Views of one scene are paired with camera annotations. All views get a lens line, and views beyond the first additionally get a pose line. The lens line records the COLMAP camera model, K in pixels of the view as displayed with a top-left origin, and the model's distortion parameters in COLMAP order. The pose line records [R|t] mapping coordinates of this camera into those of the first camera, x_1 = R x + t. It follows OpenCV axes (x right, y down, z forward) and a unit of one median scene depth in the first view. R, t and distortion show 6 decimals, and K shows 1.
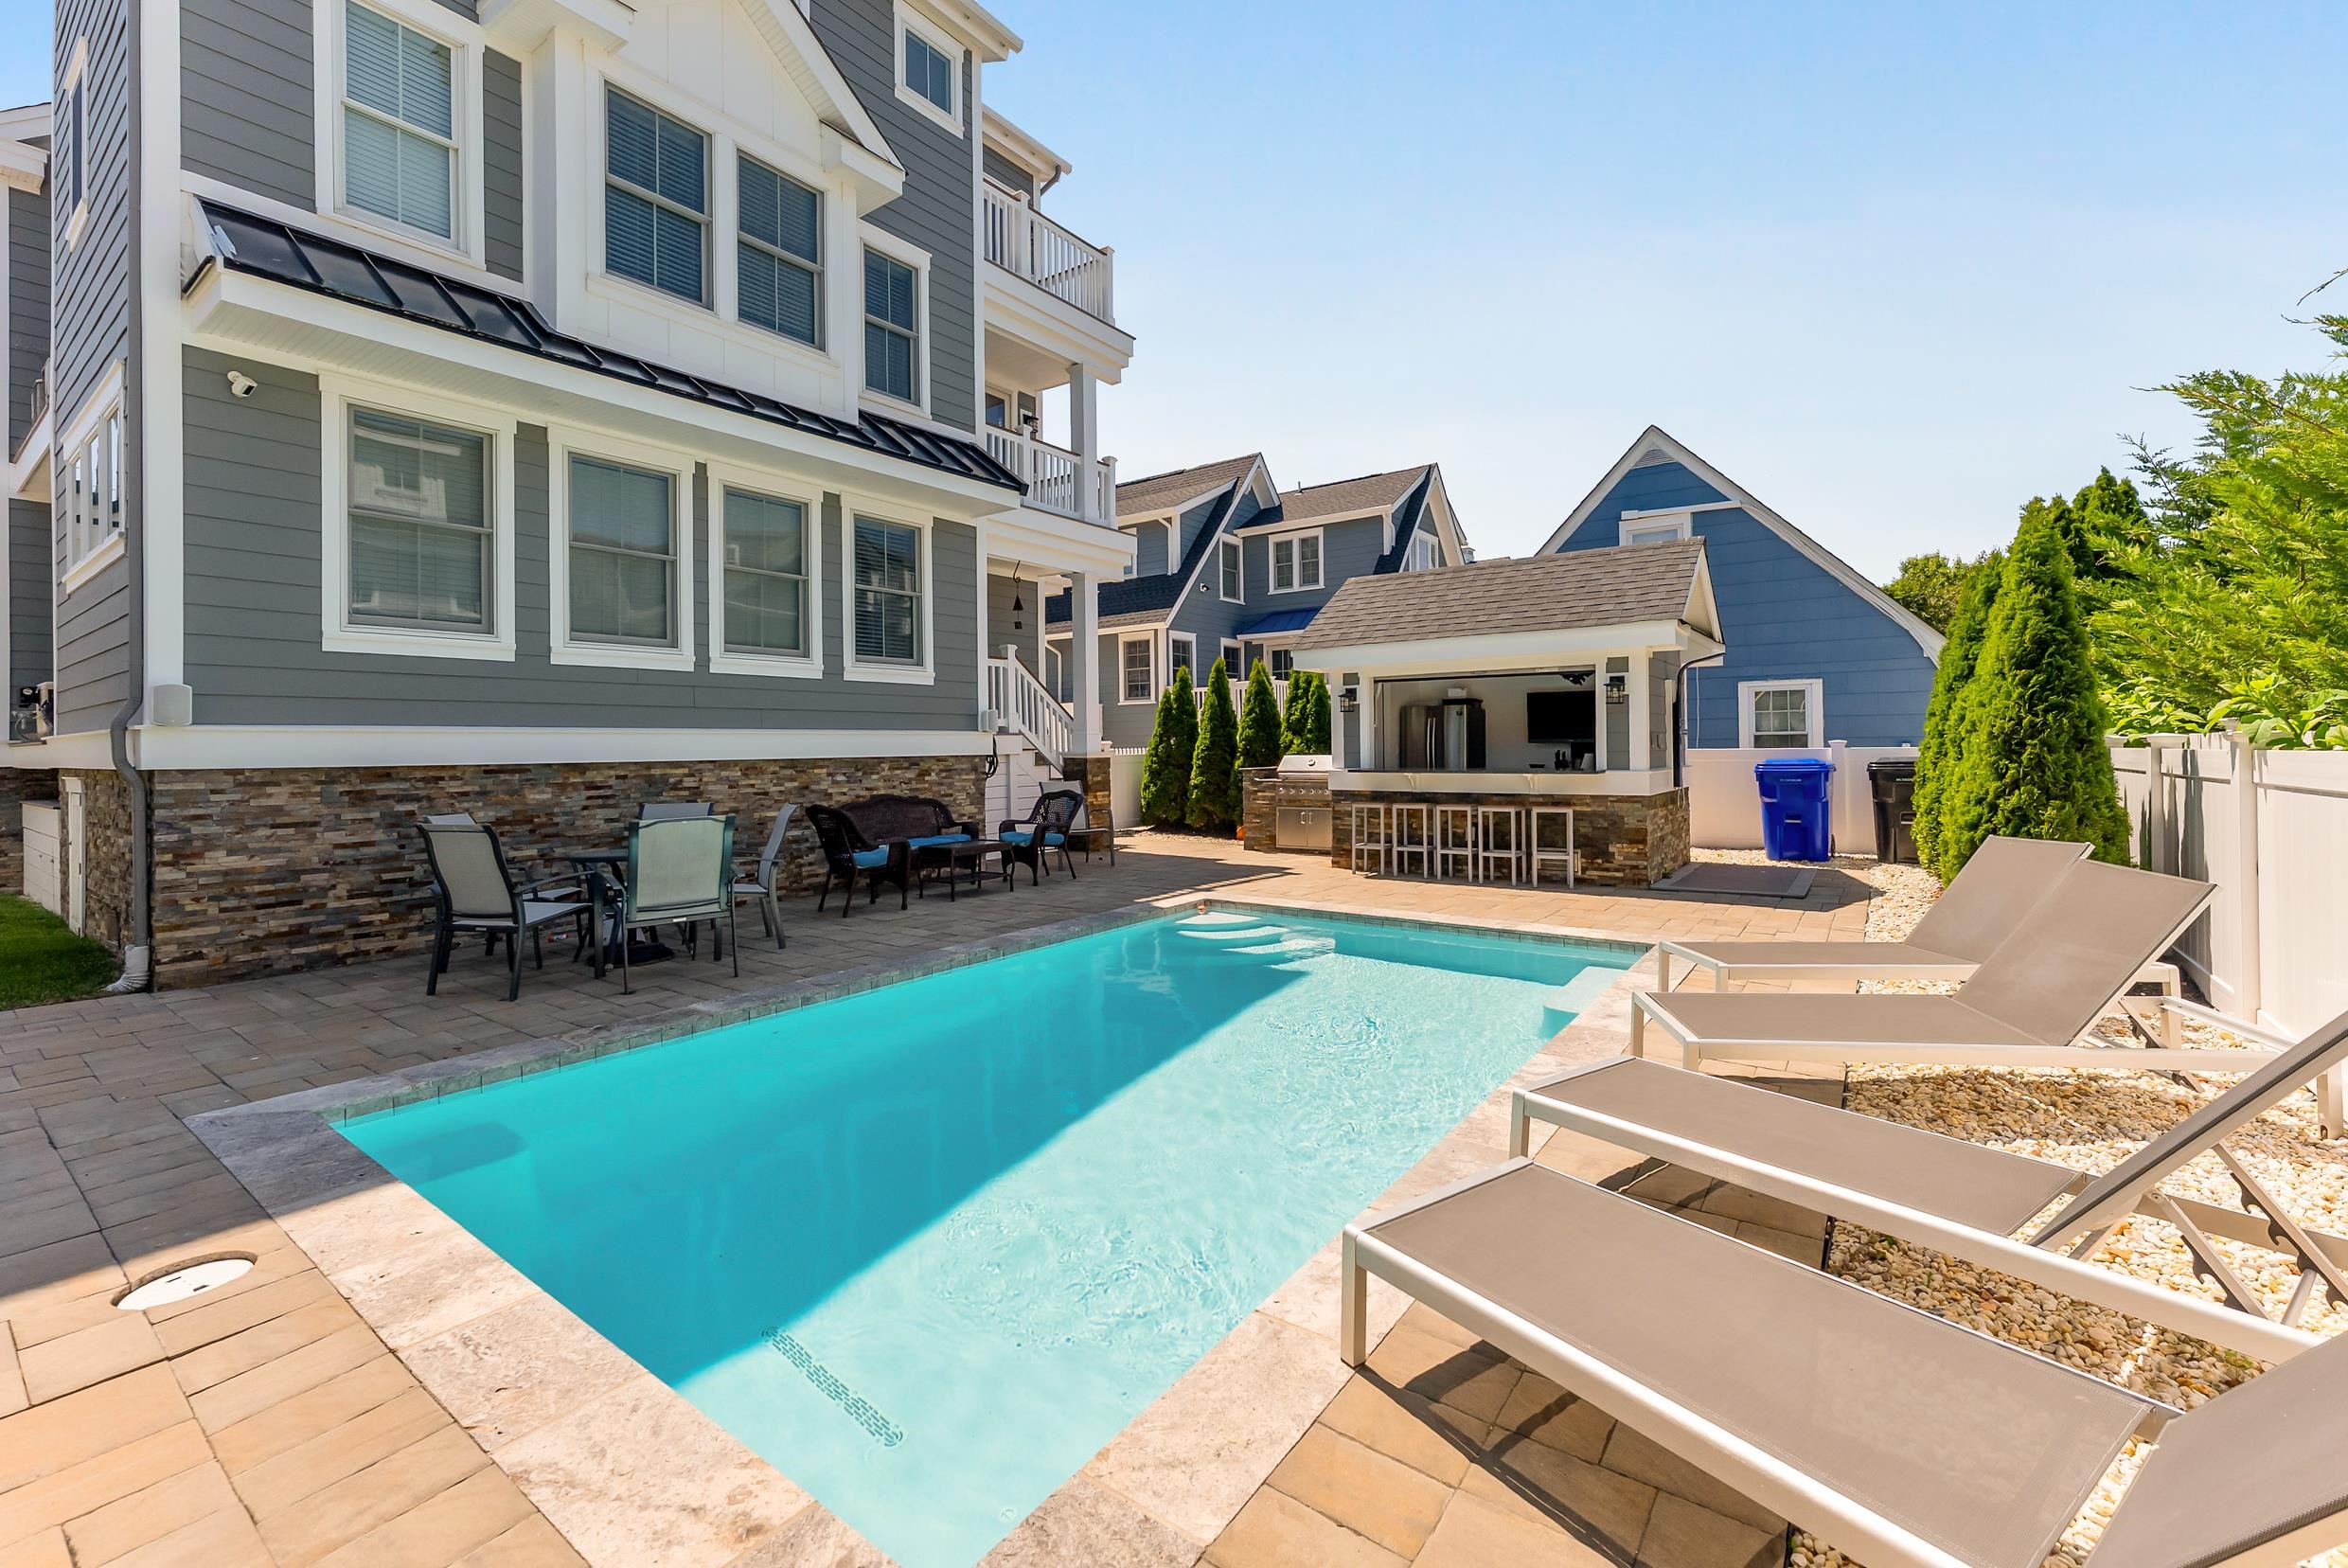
lens RADIAL K [[978.2, 0, 1175.5], [0, 978.2, 734.8], [0, 0, 1]] dist [0.000811, -0.000180]
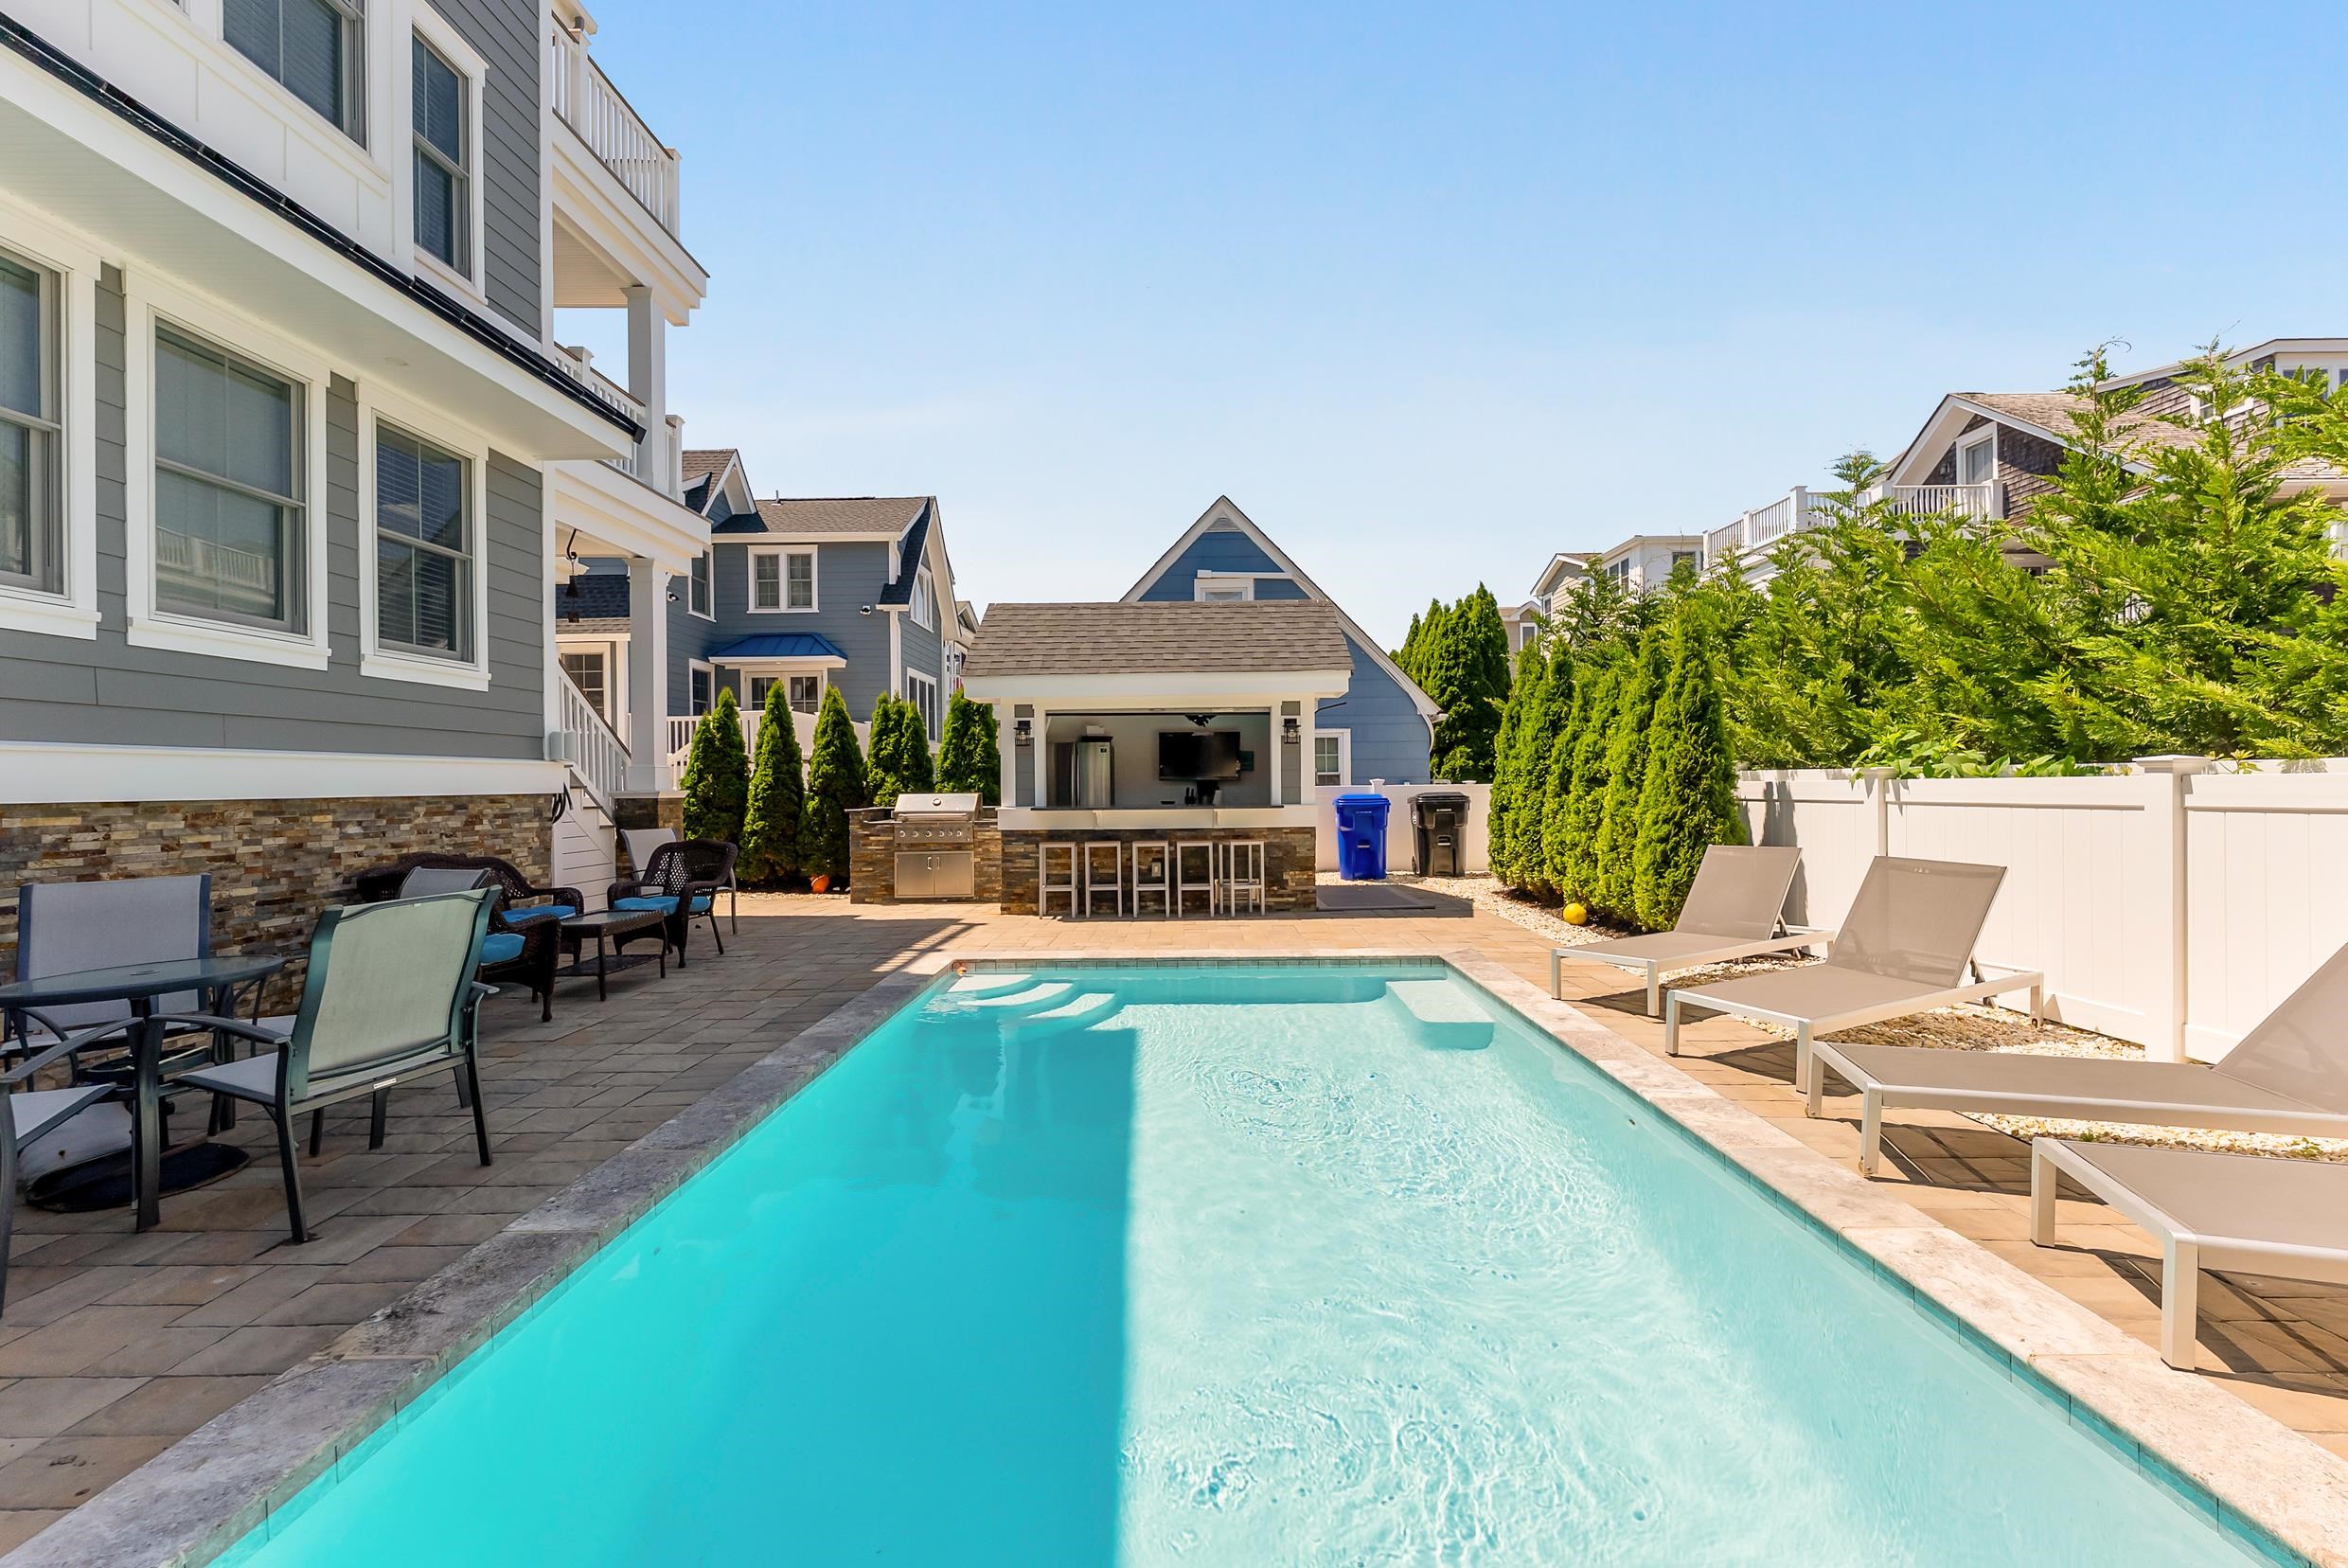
lens RADIAL K [[981.6, 0, 1169.2], [0, 981.6, 778.5], [0, 0, 1]] dist [0.000906, -0.000159]
pose [[0.813870, 0.005336, 0.581022, -0.279551], [-0.005350, 0.999984, -0.001690, 0.009271], [-0.581022, -0.001733, 0.813886, 0.174367]]
